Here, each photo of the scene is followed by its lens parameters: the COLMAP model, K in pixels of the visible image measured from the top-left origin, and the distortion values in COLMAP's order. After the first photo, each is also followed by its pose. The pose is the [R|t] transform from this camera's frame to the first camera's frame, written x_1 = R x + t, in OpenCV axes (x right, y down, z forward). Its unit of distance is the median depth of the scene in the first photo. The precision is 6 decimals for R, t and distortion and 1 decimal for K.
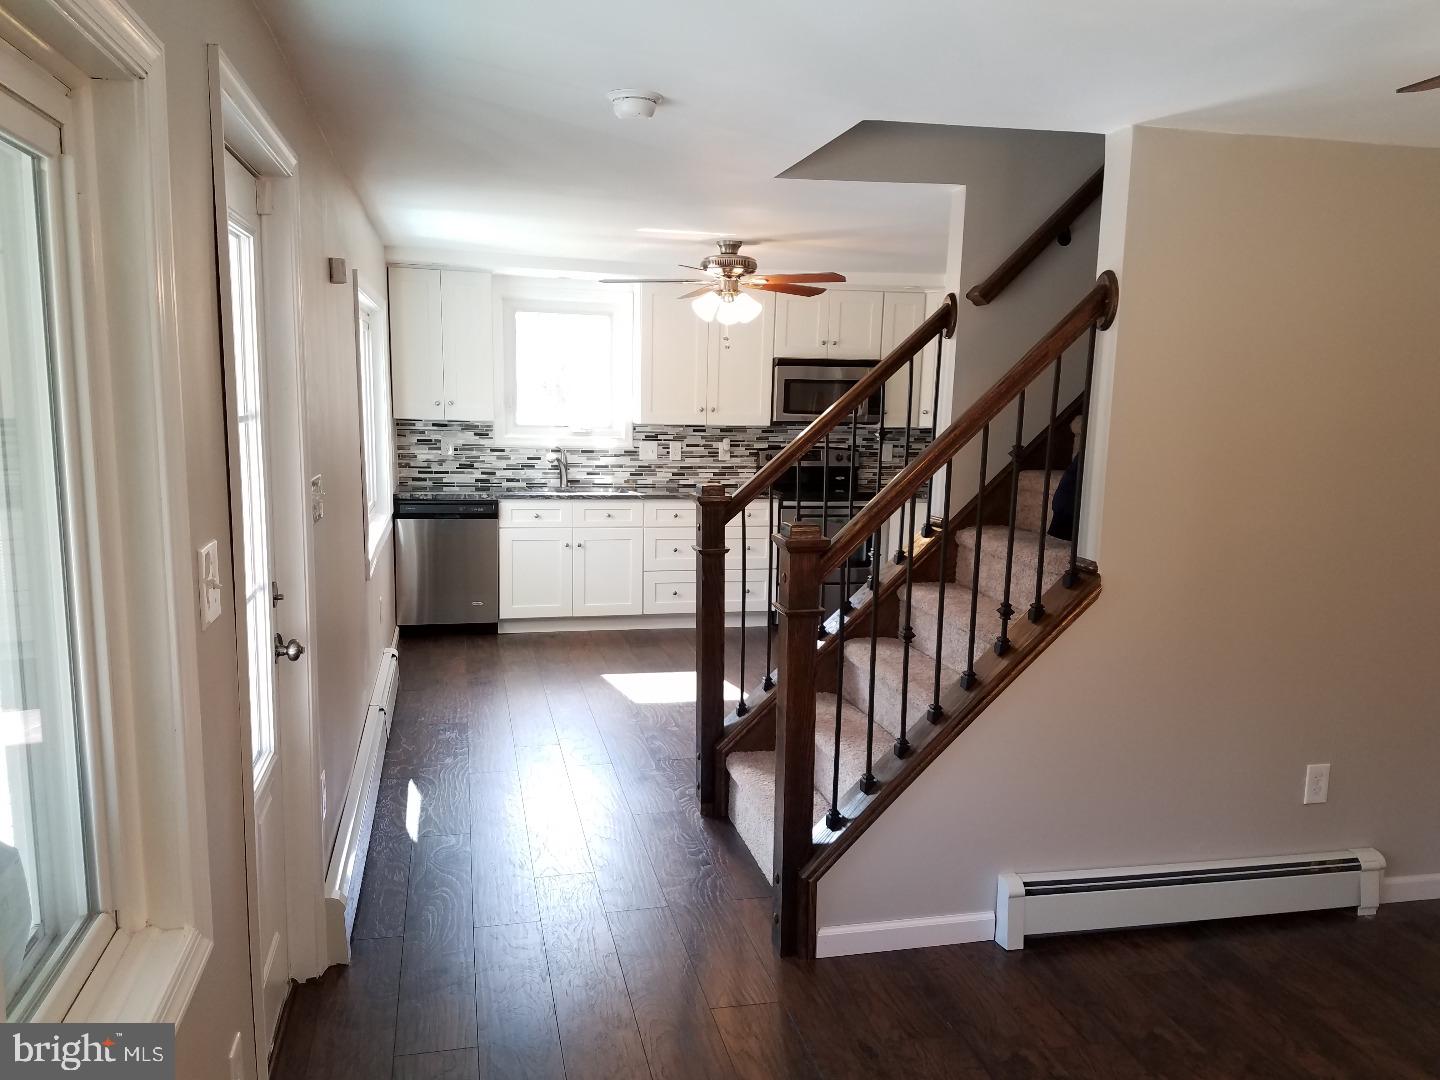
lens RADIAL K [[1086.6, 0, 720.0], [0, 1086.6, 540.0], [0, 0, 1]] dist [0.273290, -0.457978]
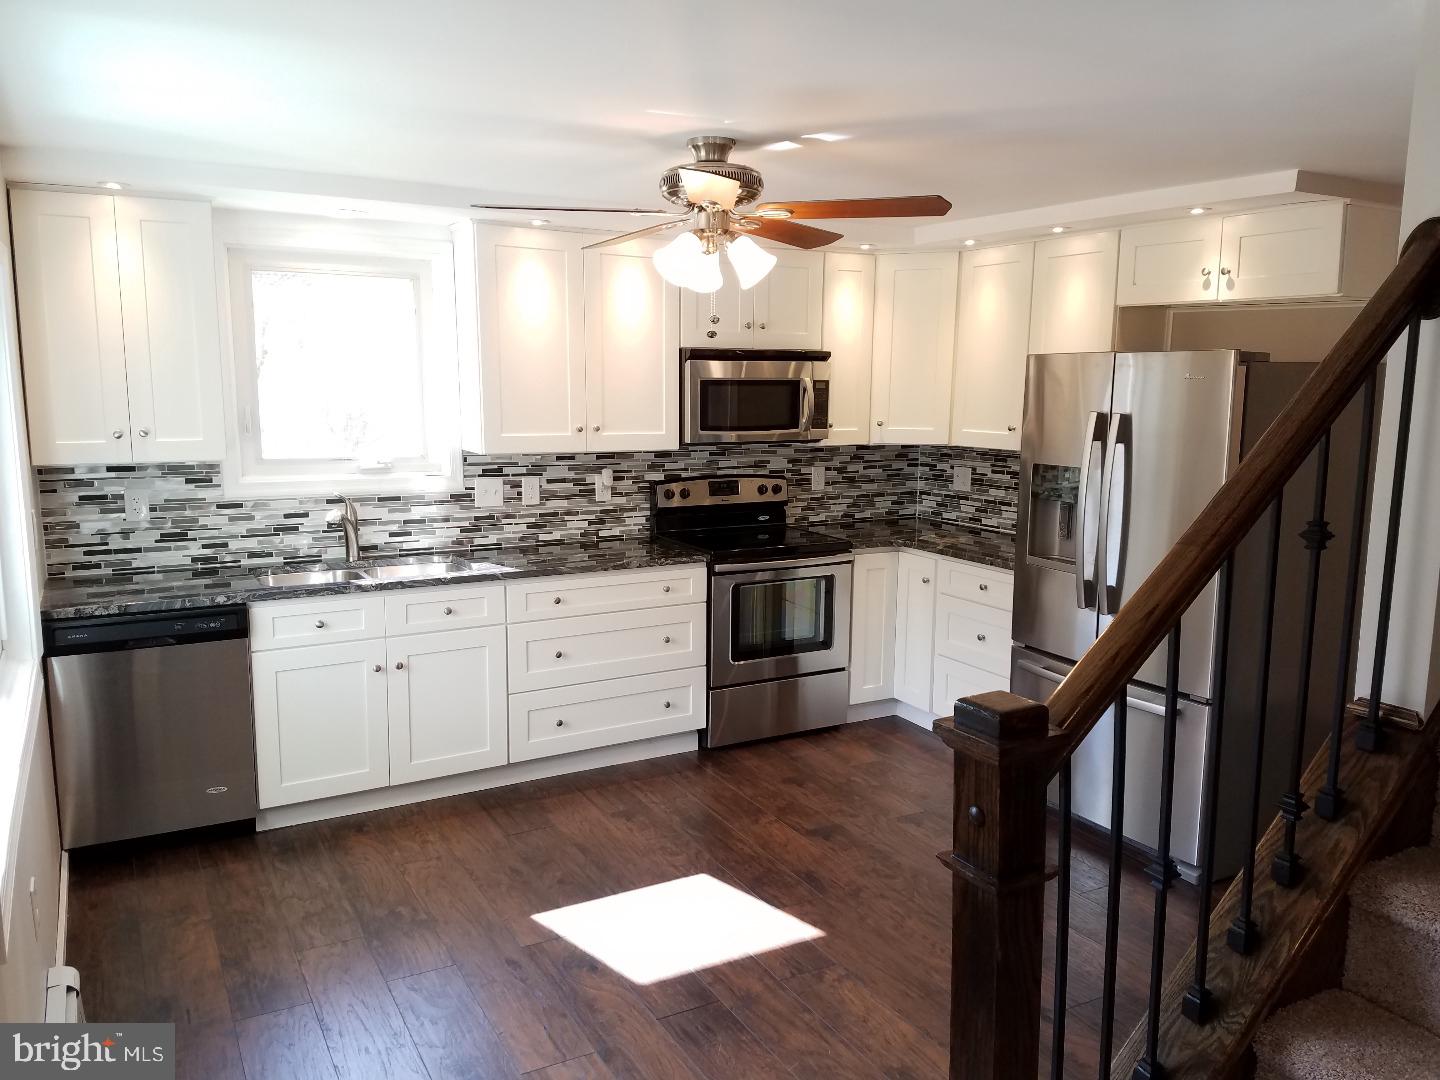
lens RADIAL K [[1086.6, 0, 720.0], [0, 1086.6, 540.0], [0, 0, 1]] dist [0.273290, -0.457978]
pose [[0.963838, -0.054475, 0.260862, -0.108299], [0.050051, 0.998468, 0.023580, -0.064673], [-0.261747, -0.009671, 0.965088, 0.352899]]
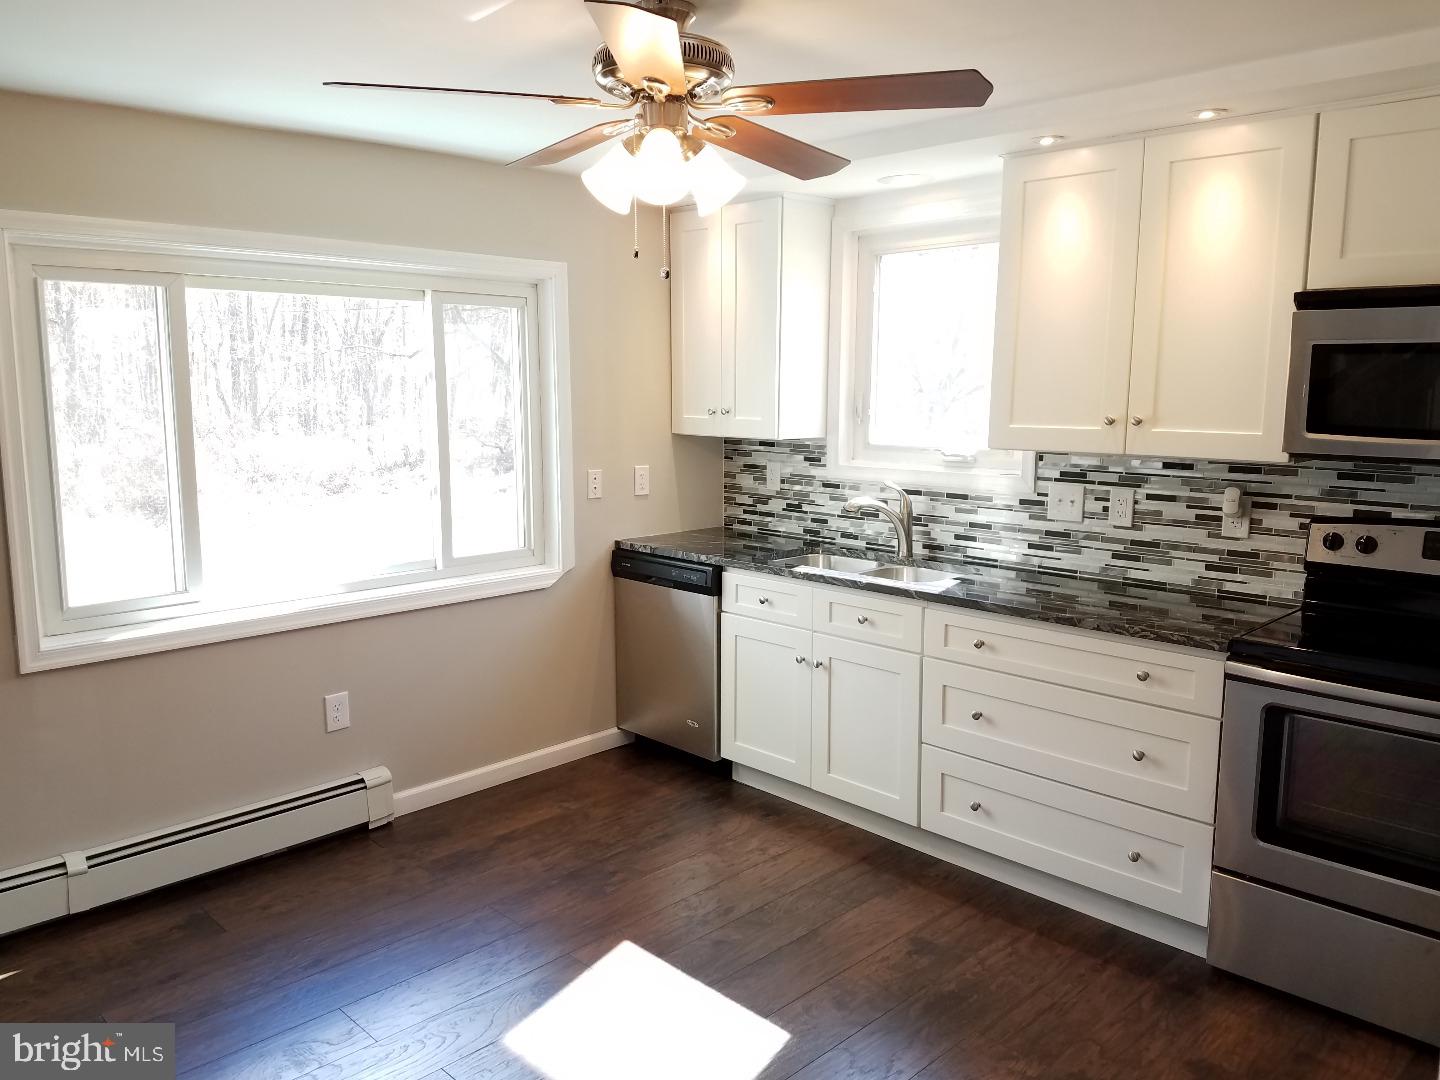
lens RADIAL K [[1086.6, 0, 720.0], [0, 1086.6, 540.0], [0, 0, 1]] dist [0.273290, -0.457978]
pose [[0.526174, 0.104191, -0.843970, 0.288487], [-0.110935, 0.992395, 0.053353, -0.077117], [0.843110, 0.065553, 0.533730, 0.619741]]
